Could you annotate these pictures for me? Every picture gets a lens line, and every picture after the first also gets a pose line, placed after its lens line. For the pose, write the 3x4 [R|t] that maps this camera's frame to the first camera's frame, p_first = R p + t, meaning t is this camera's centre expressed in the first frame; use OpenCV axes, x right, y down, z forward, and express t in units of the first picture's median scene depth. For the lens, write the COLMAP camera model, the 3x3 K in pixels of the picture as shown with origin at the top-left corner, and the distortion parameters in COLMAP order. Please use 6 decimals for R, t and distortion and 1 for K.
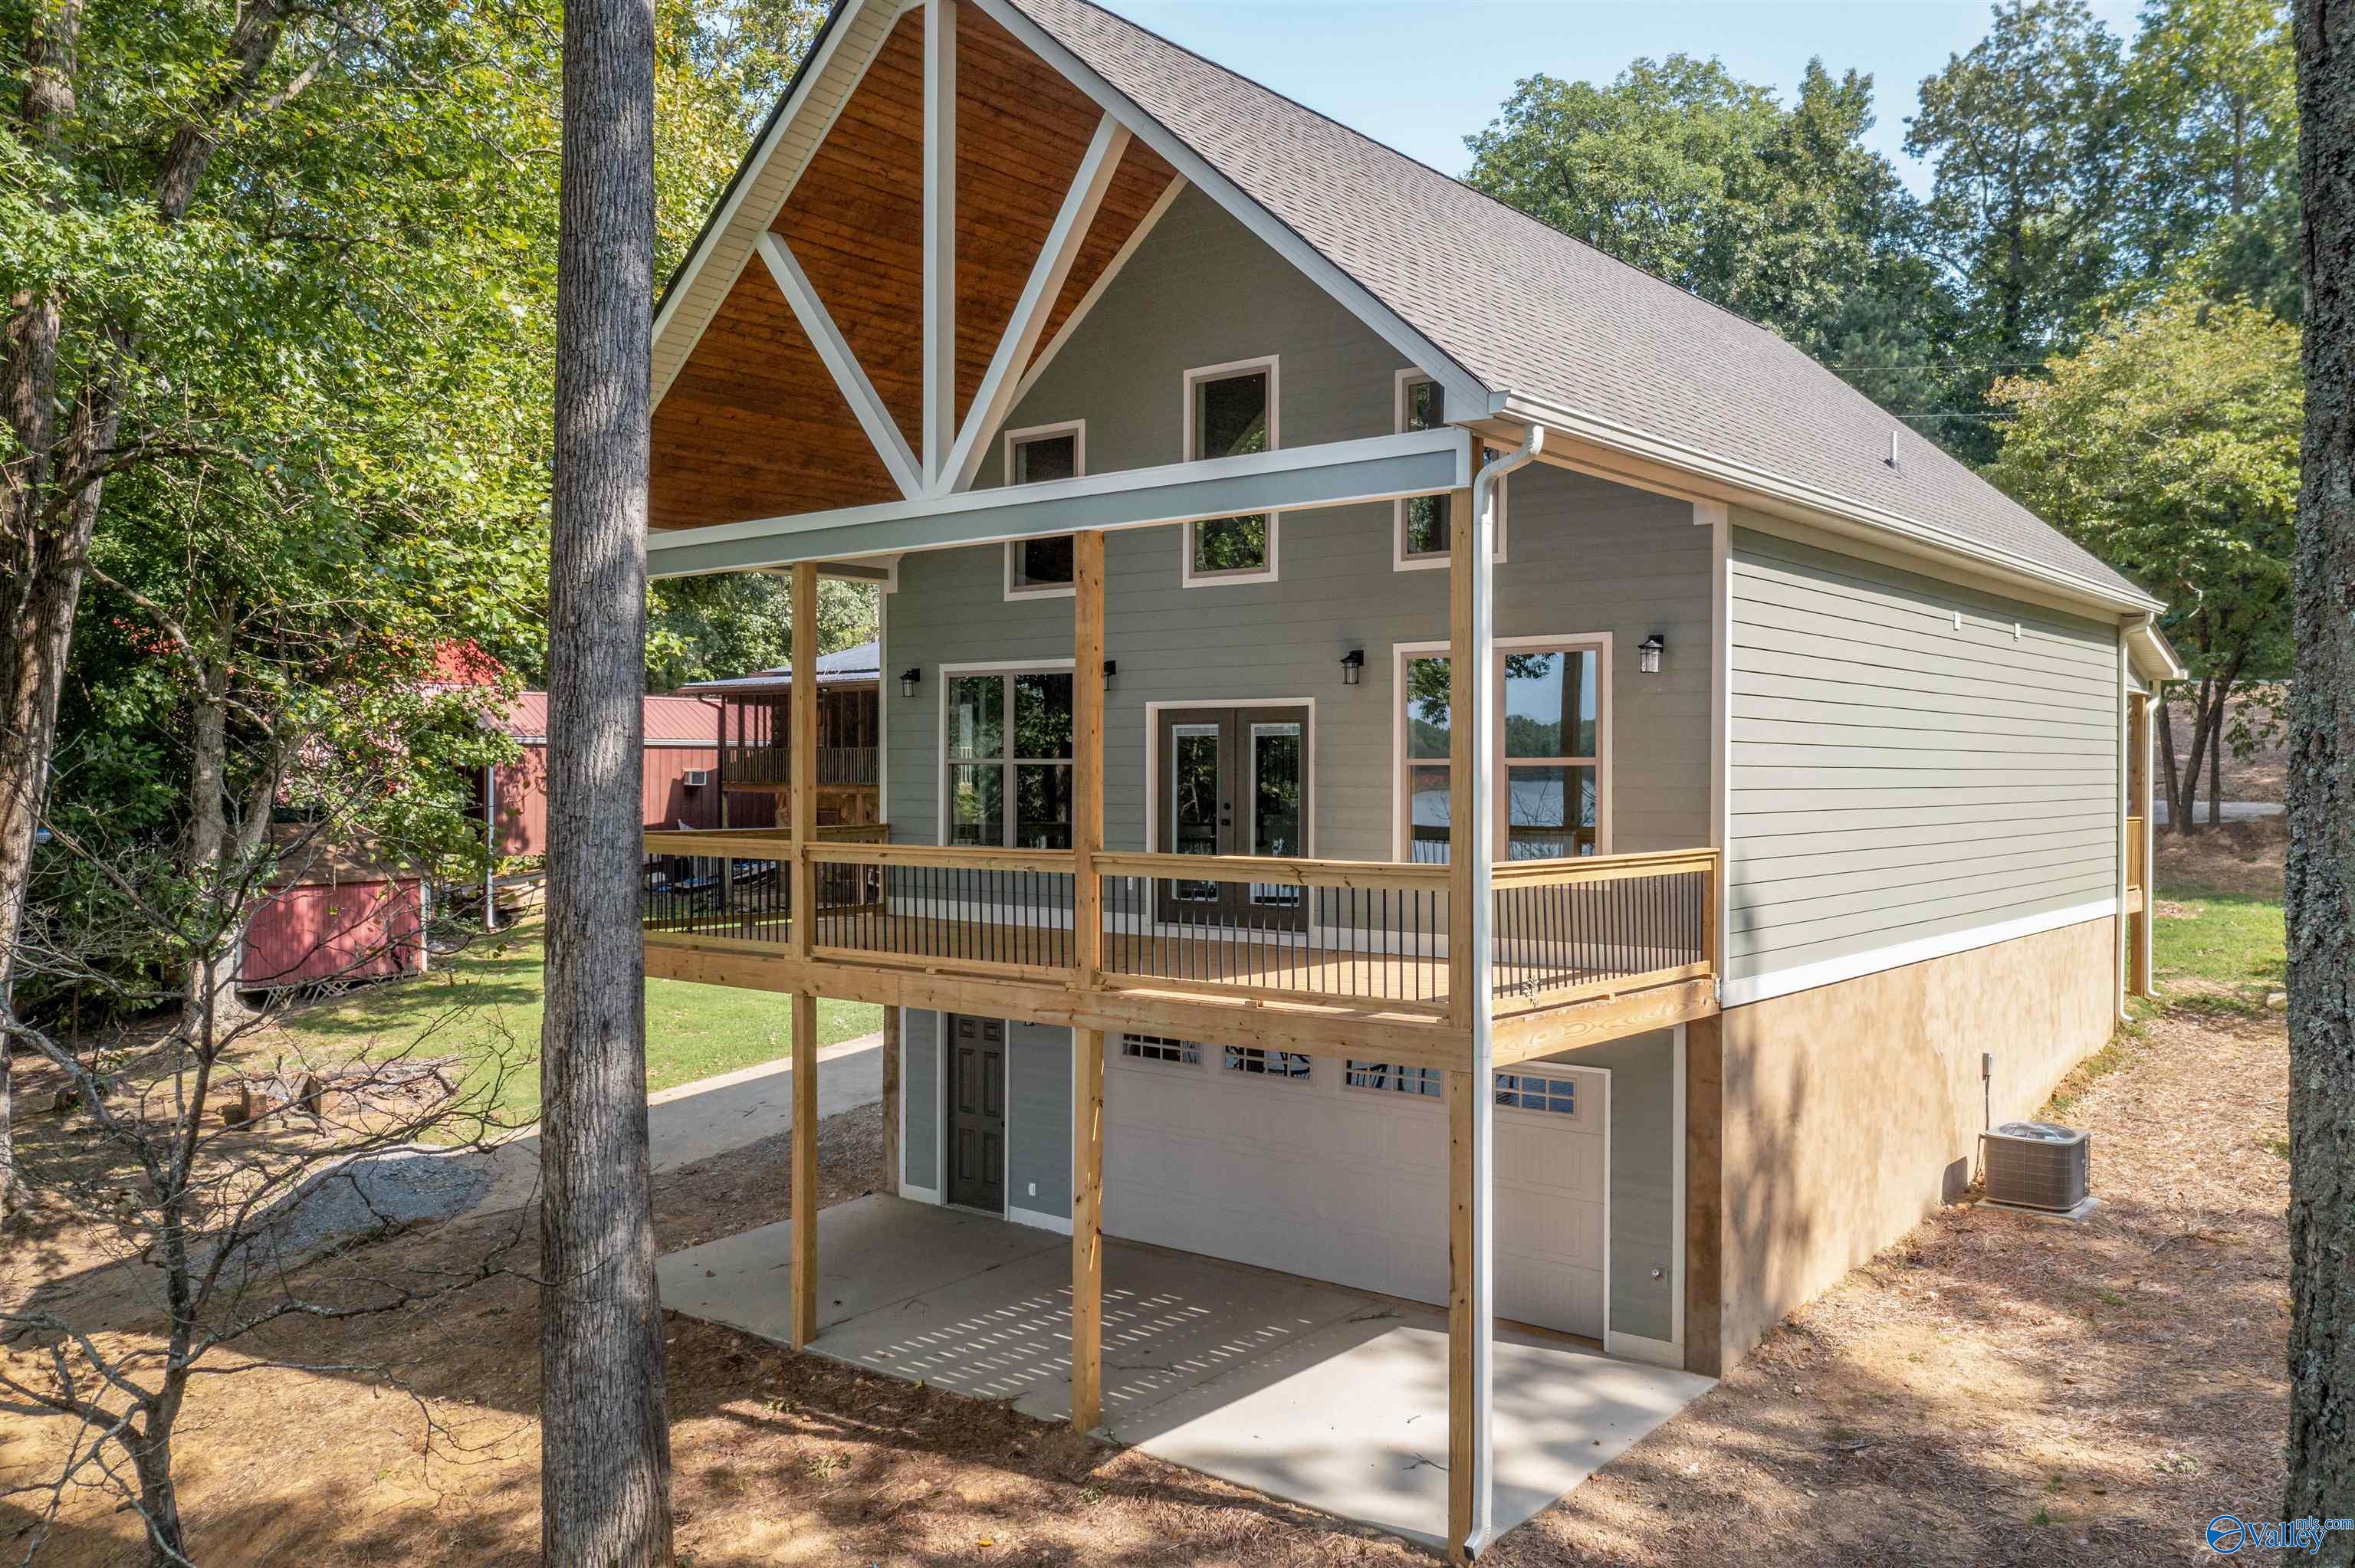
lens RADIAL K [[1962.6, 0, 1165.6], [0, 1962.6, 781.2], [0, 0, 1]] dist [-0.008258, 0.006473]
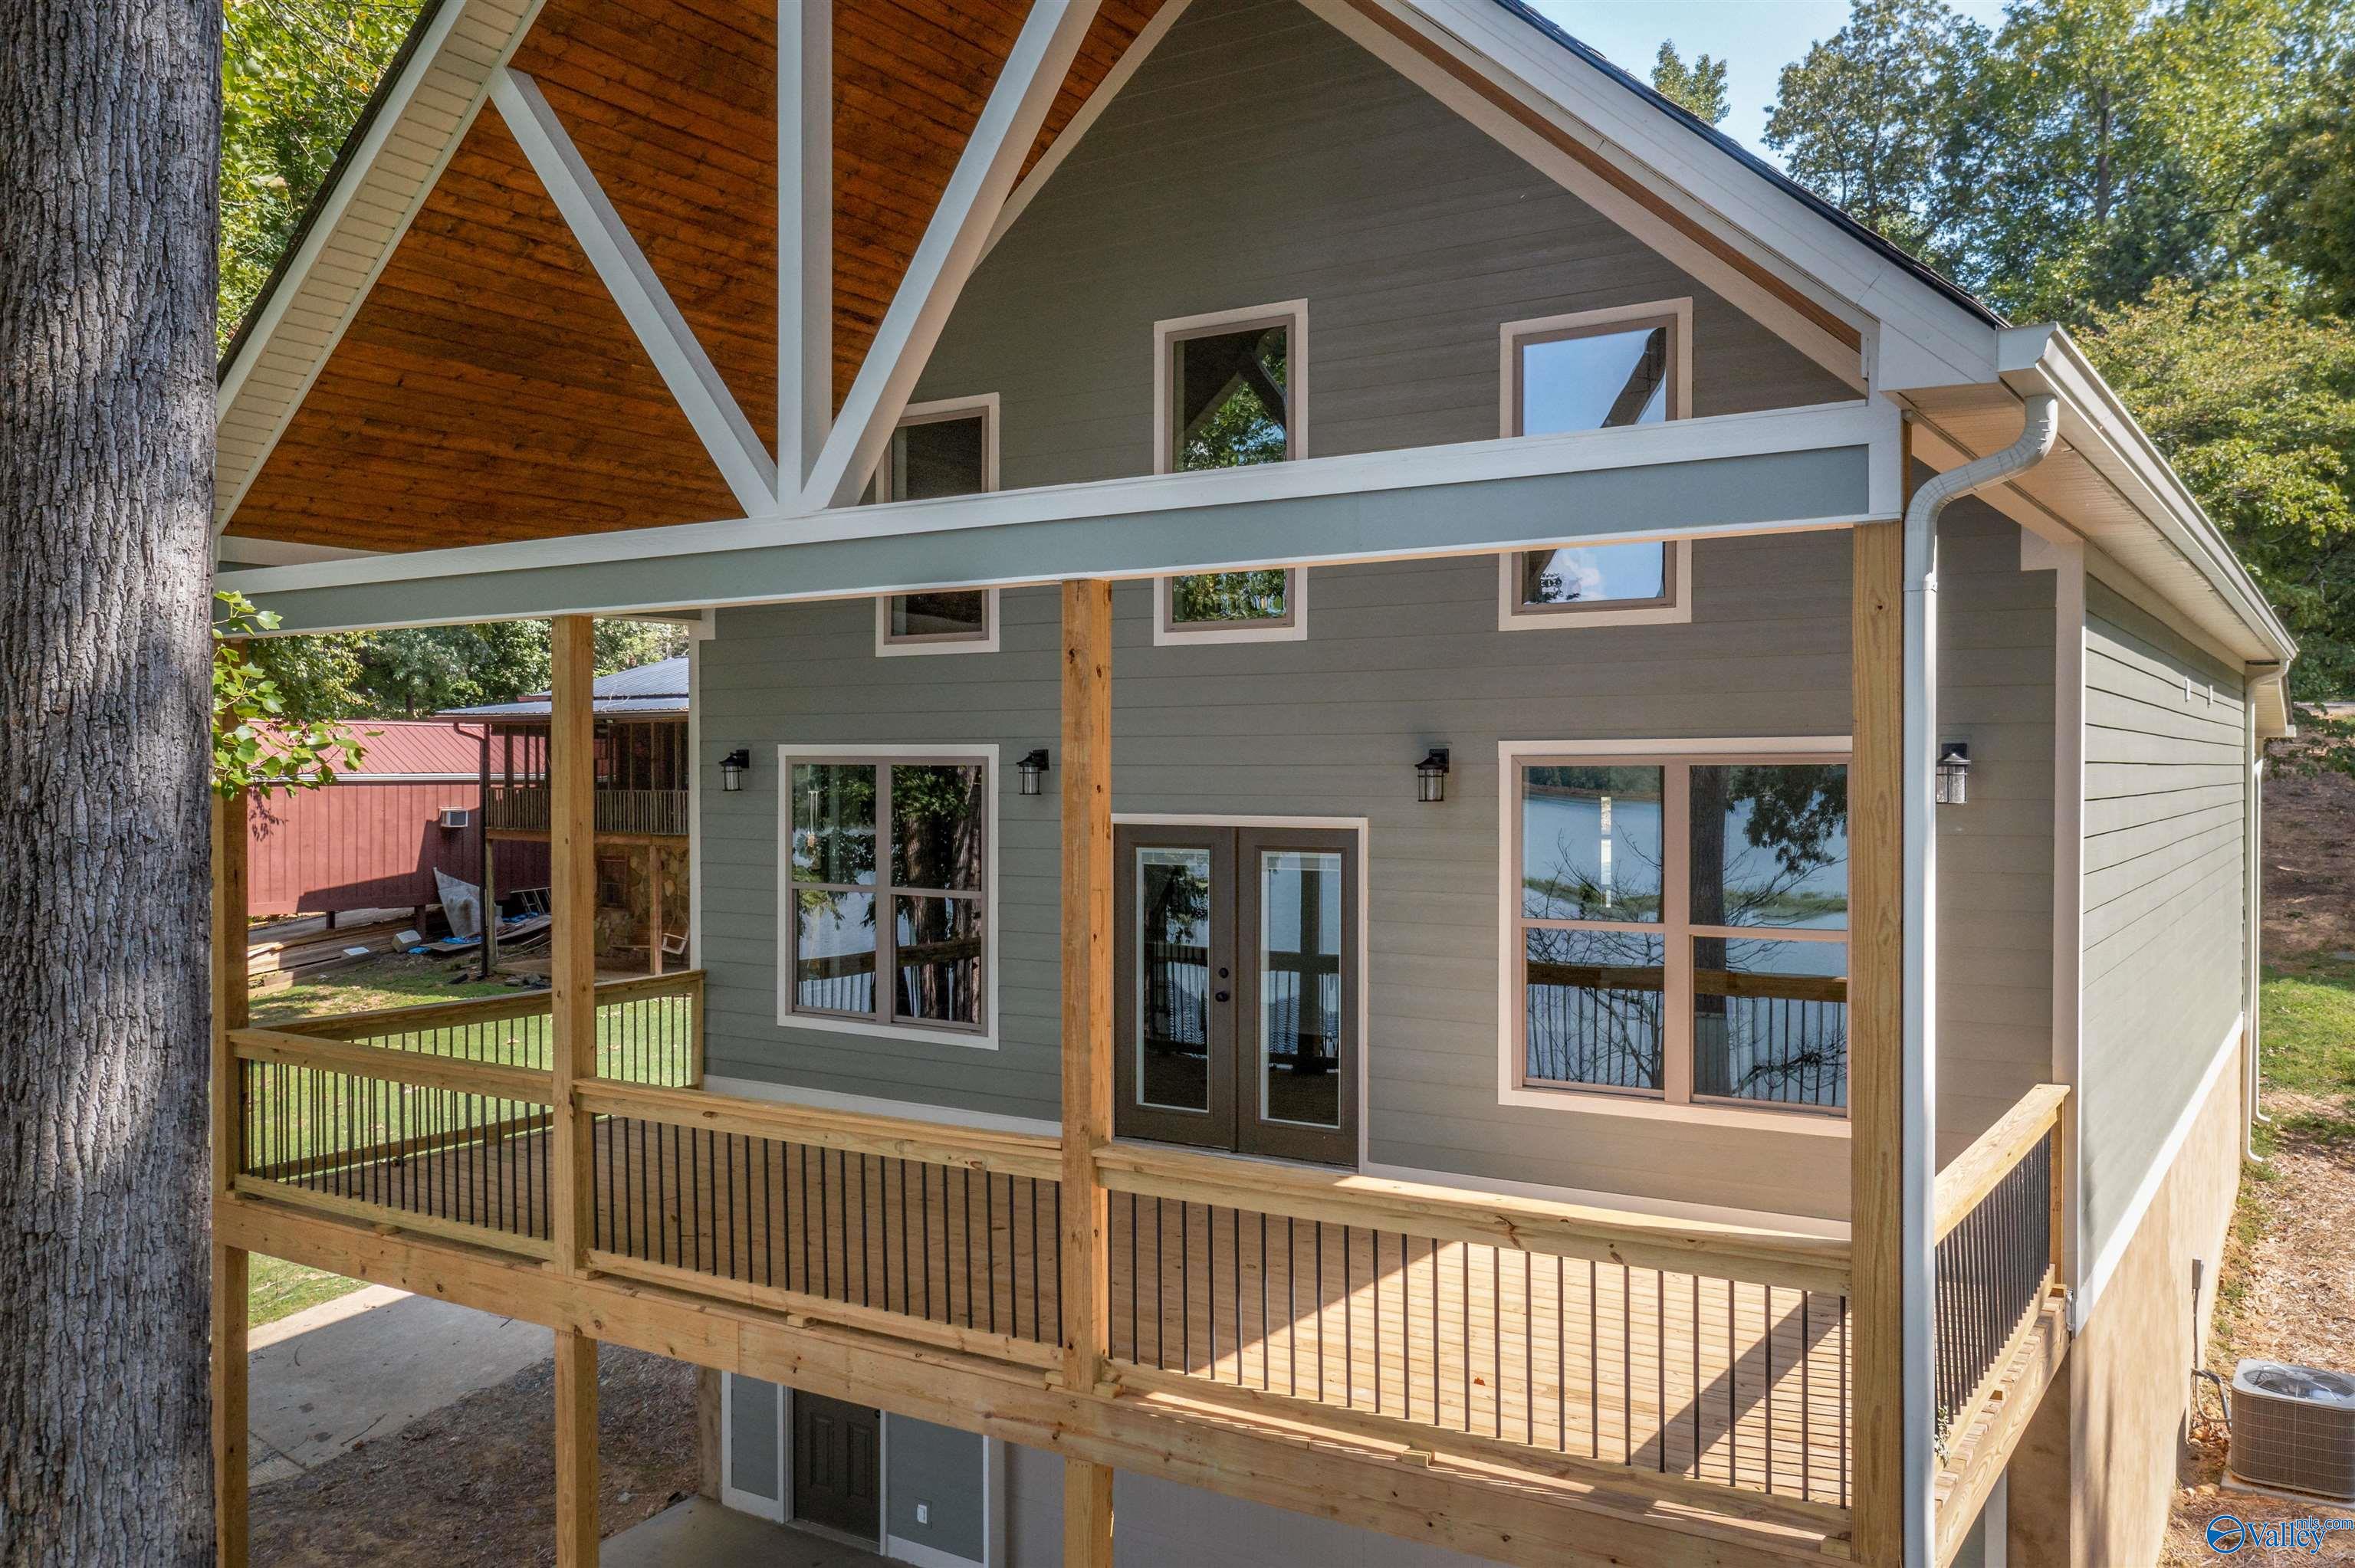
lens RADIAL K [[1962.6, 0, 1189.8], [0, 1962.6, 783.7], [0, 0, 1]] dist [-0.008258, 0.006473]
pose [[0.993360, -0.004059, 0.114979, -0.030759], [0.003601, 0.999985, 0.004192, -0.029269], [-0.114995, -0.003750, 0.993359, 0.179274]]
